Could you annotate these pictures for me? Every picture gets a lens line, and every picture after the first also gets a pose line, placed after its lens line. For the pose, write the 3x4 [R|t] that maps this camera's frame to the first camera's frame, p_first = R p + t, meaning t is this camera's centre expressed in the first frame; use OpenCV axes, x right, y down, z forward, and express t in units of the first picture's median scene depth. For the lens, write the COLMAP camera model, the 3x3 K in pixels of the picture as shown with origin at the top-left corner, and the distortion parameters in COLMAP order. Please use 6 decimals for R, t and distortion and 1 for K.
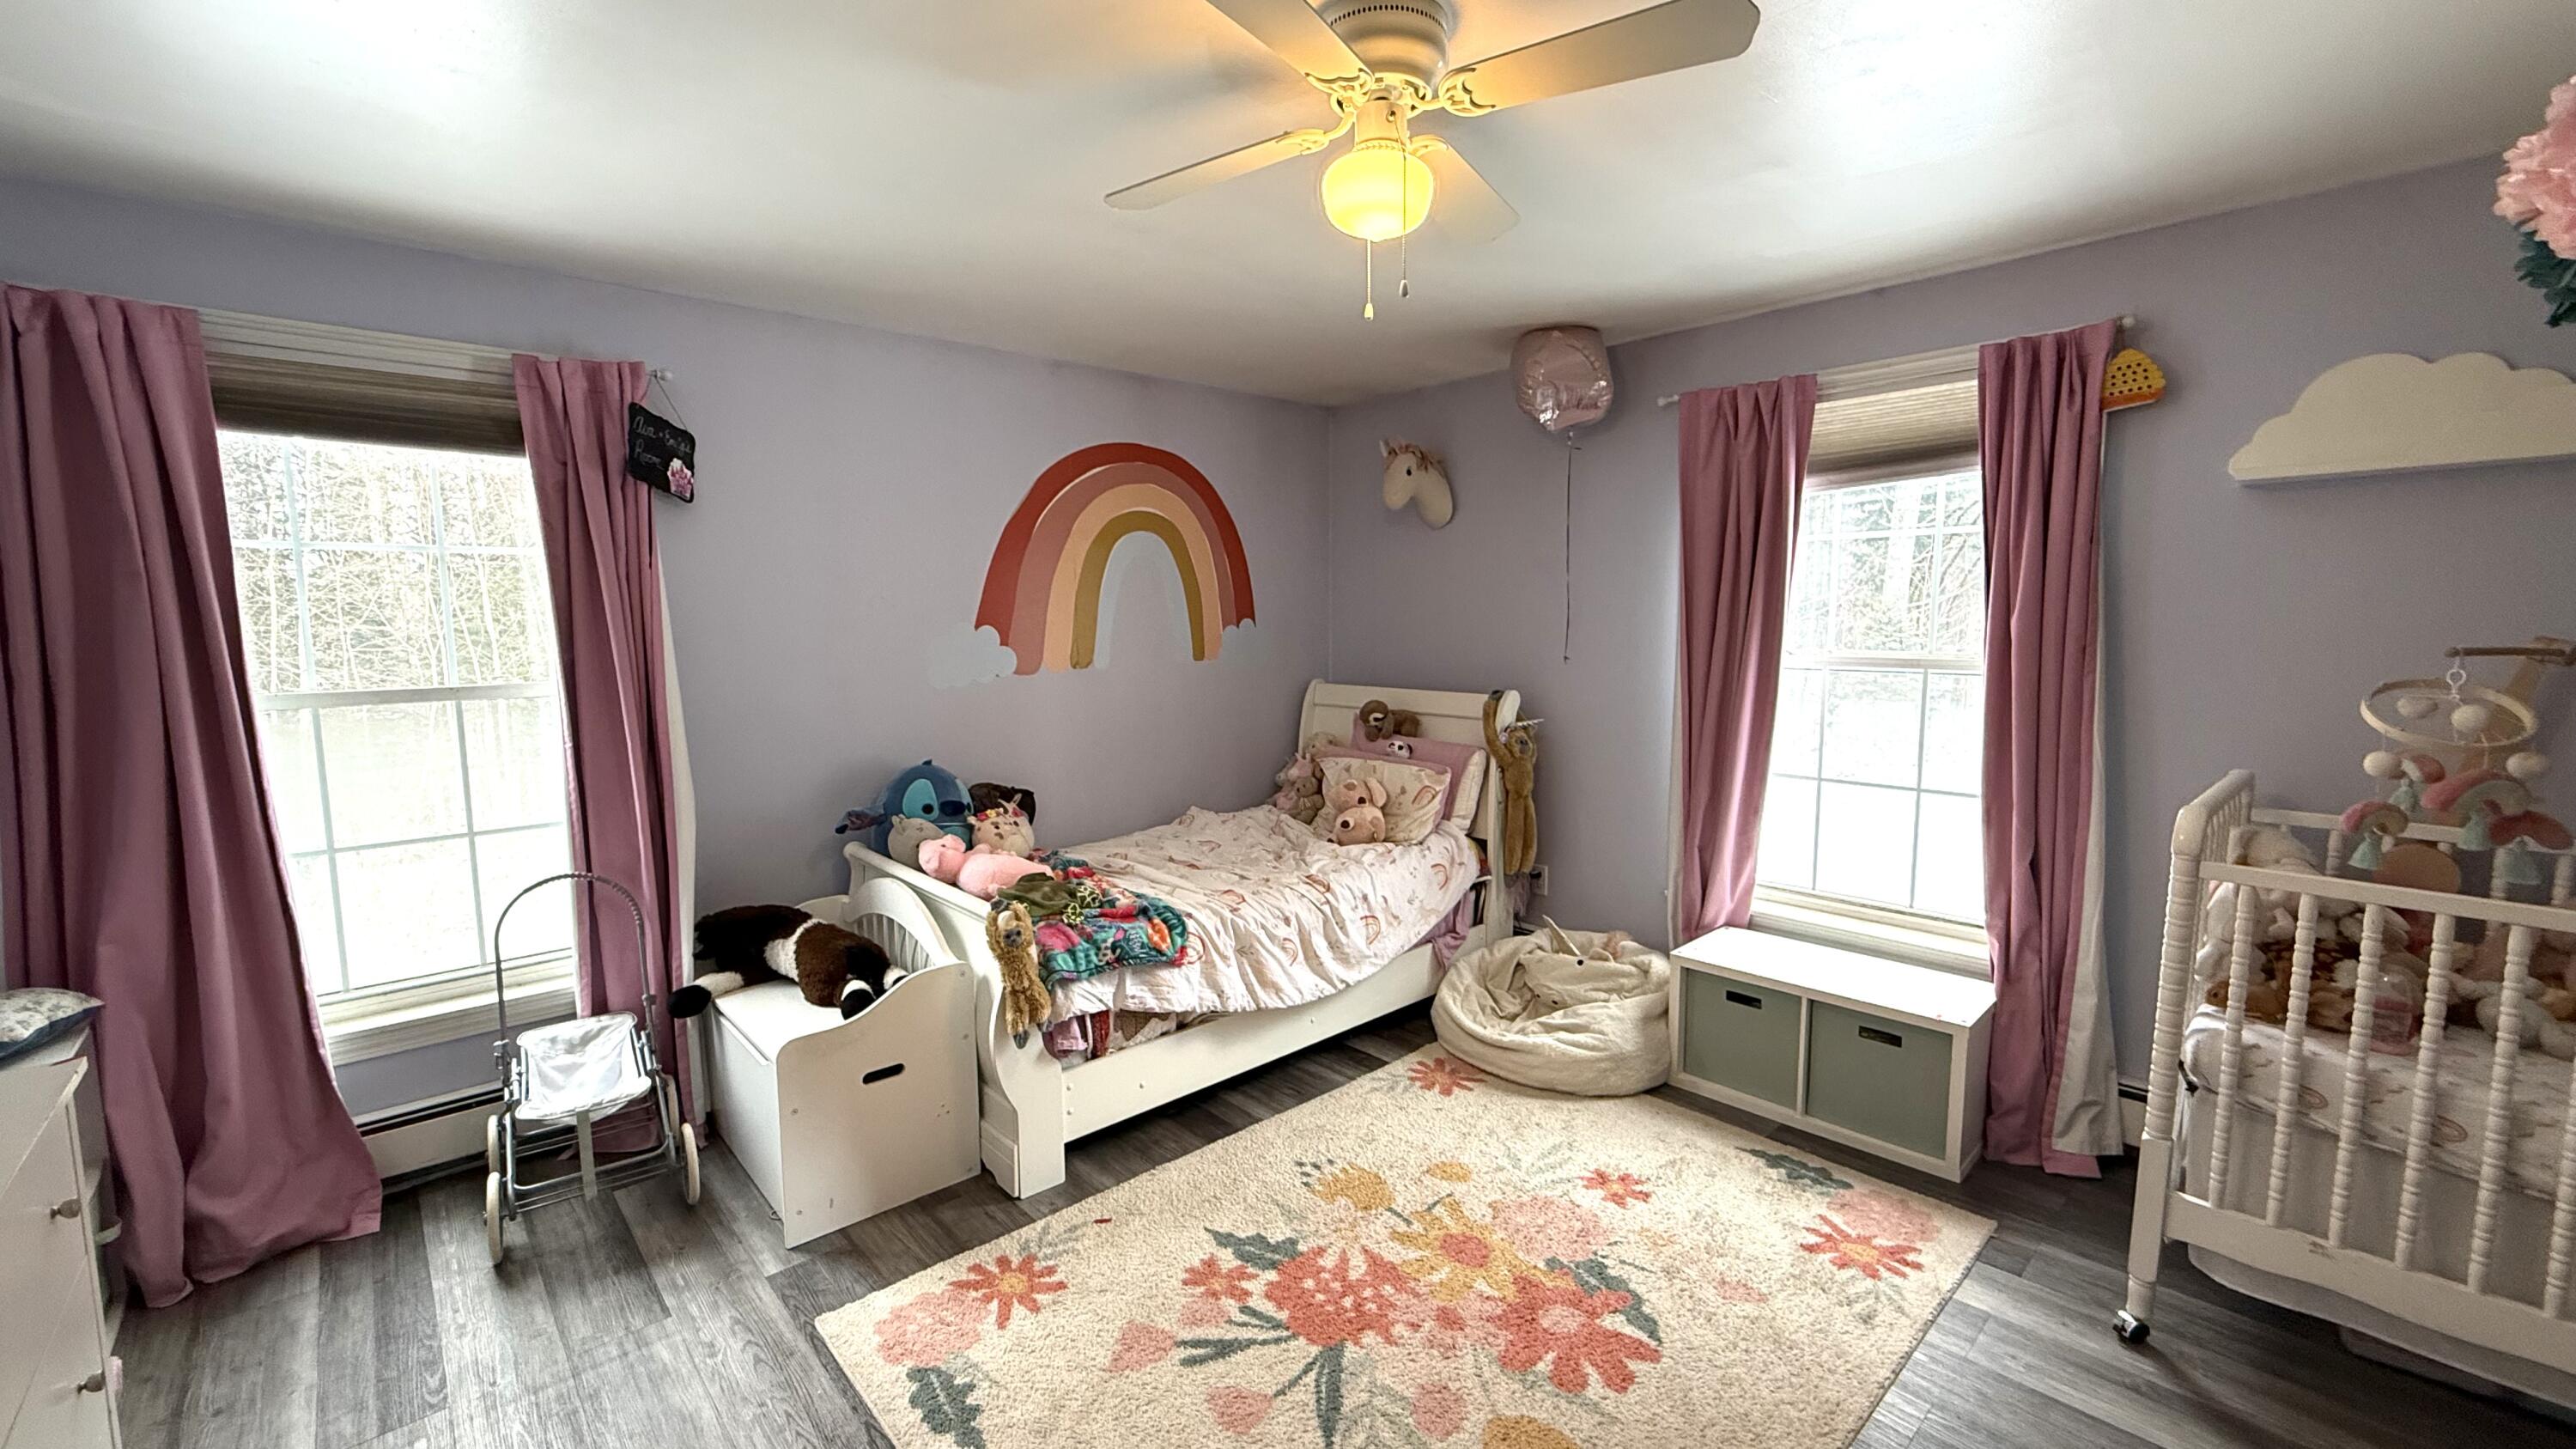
lens RADIAL K [[1027.5, 0, 1283.6], [0, 1027.5, 724.8], [0, 0, 1]] dist [0.001017, 0.000435]
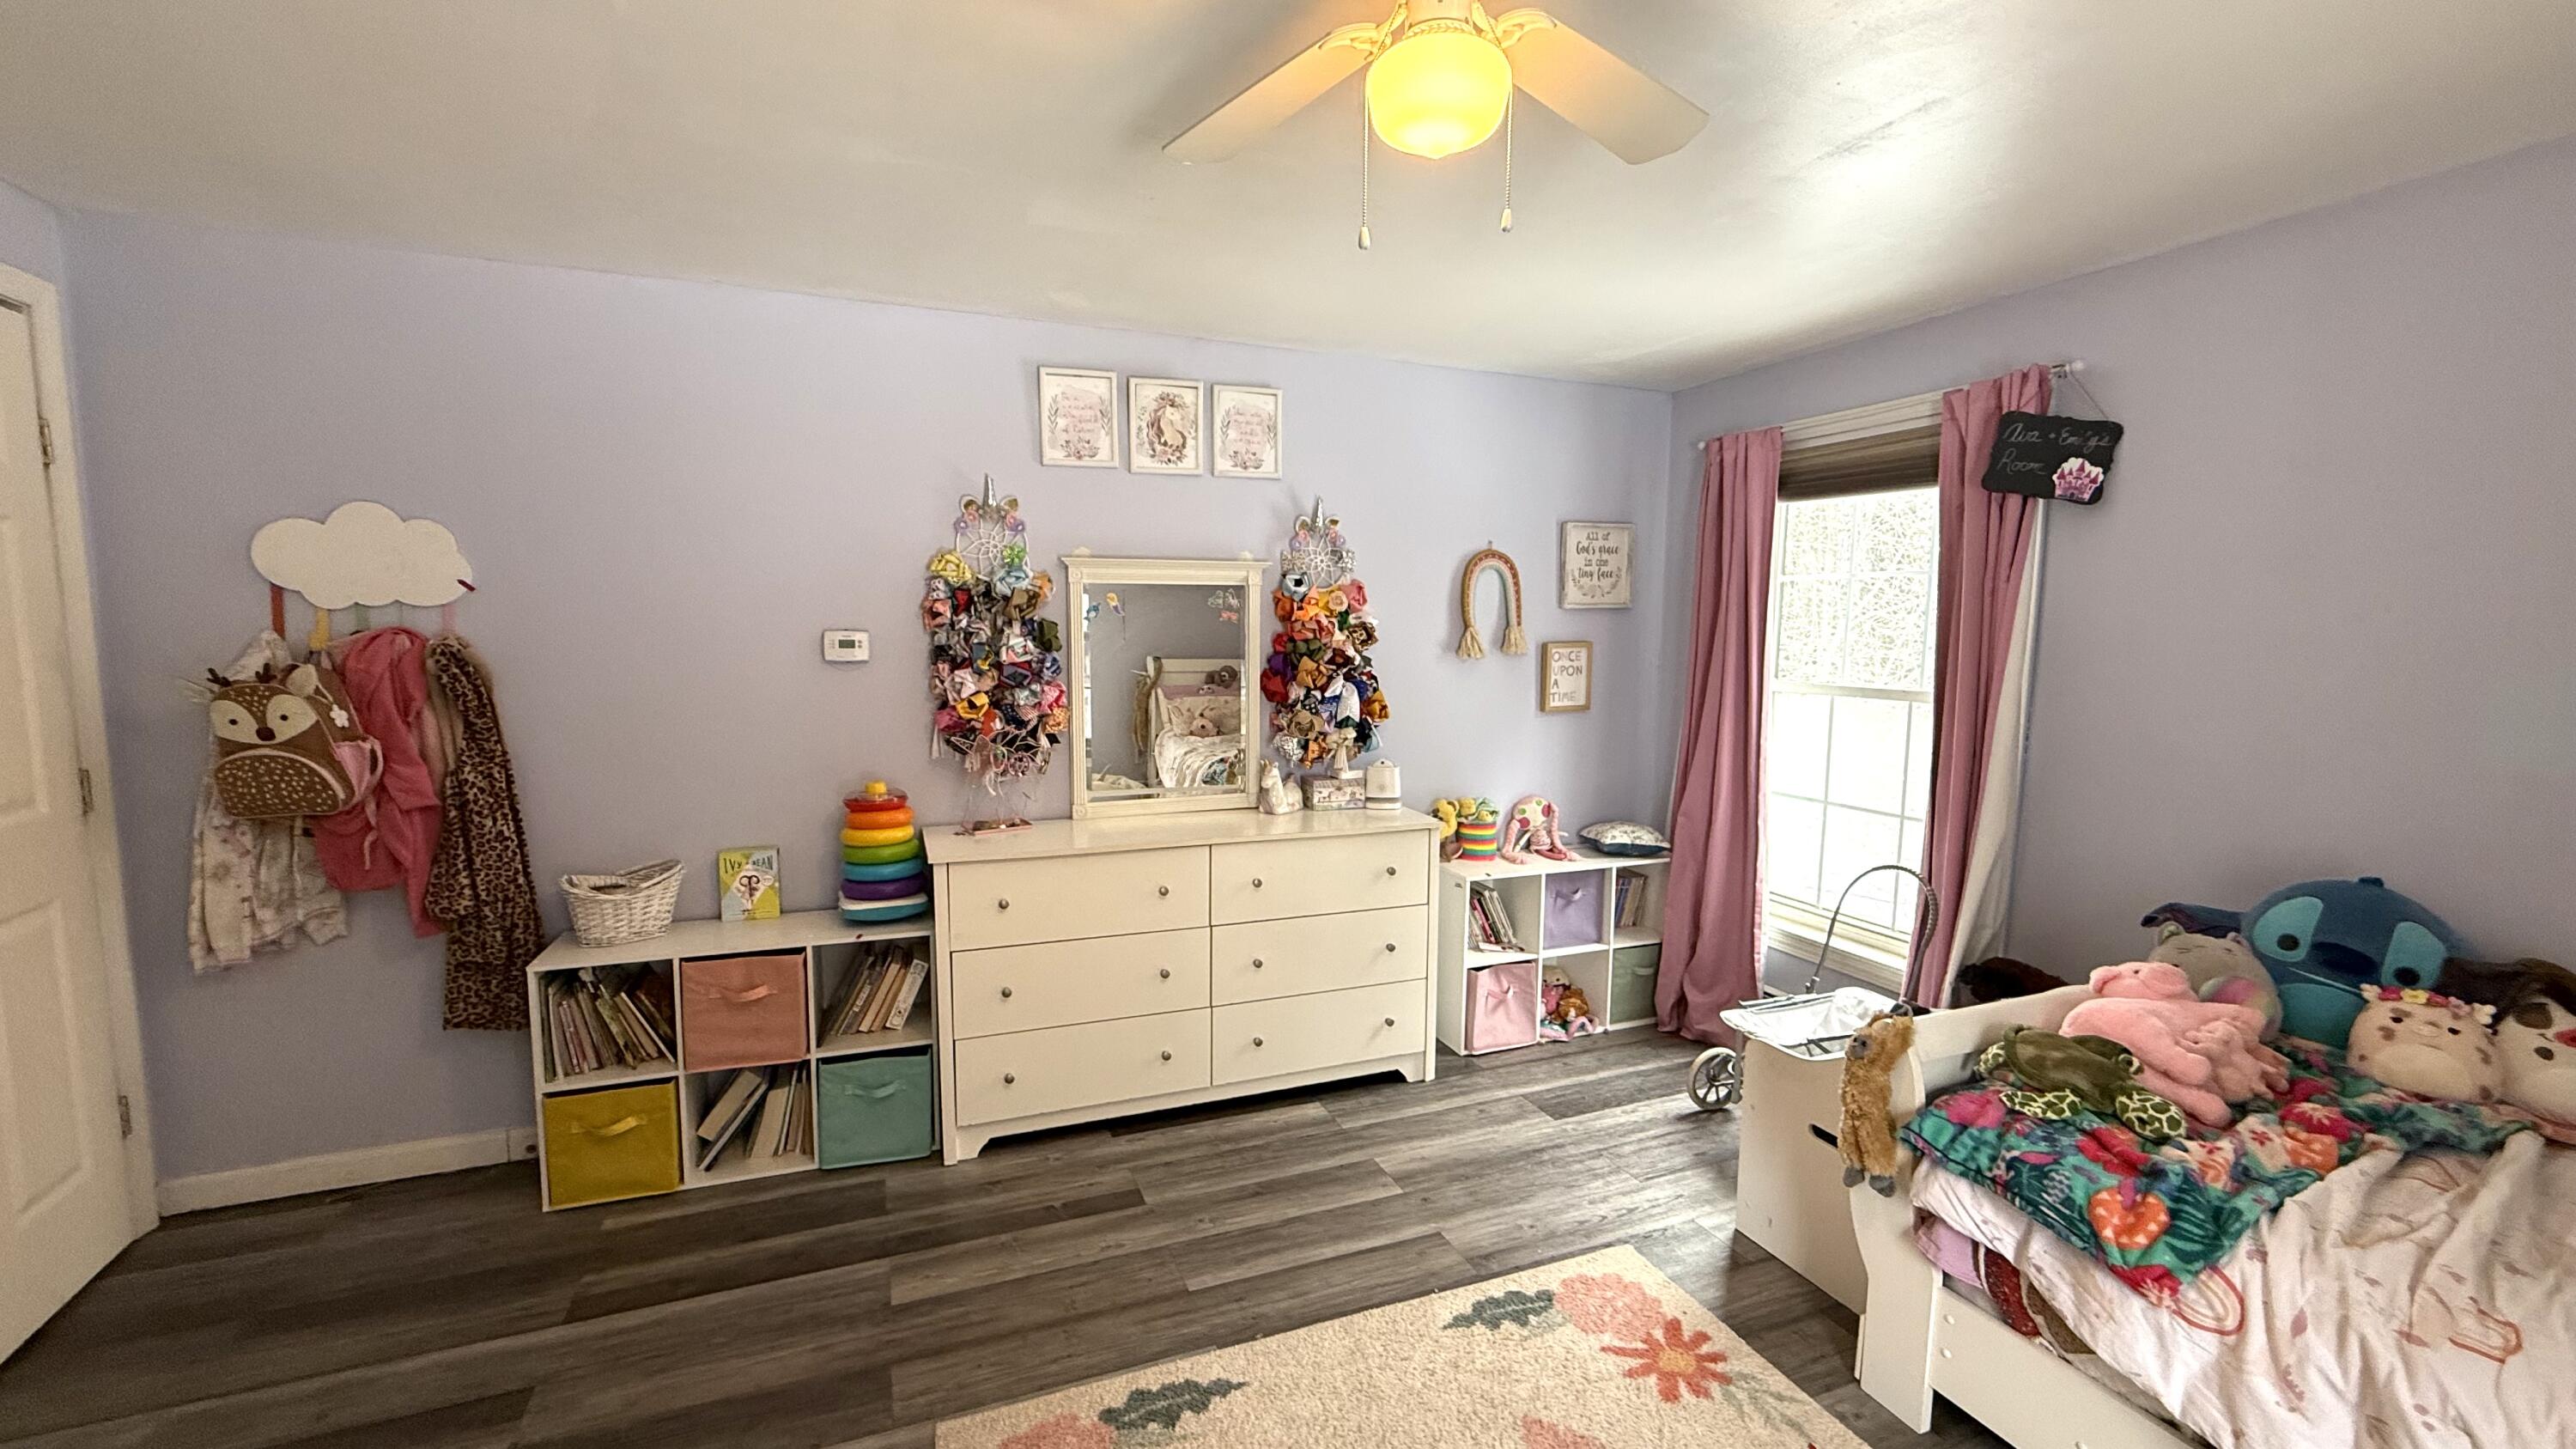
lens RADIAL K [[1027.5, 0, 1283.6], [0, 1027.5, 724.8], [0, 0, 1]] dist [0.001017, 0.000435]
pose [[-0.347291, 0.098015, -0.932621, 0.567861], [-0.113954, 0.982742, 0.145717, -0.091953], [0.930808, 0.156882, -0.330128, 0.771687]]
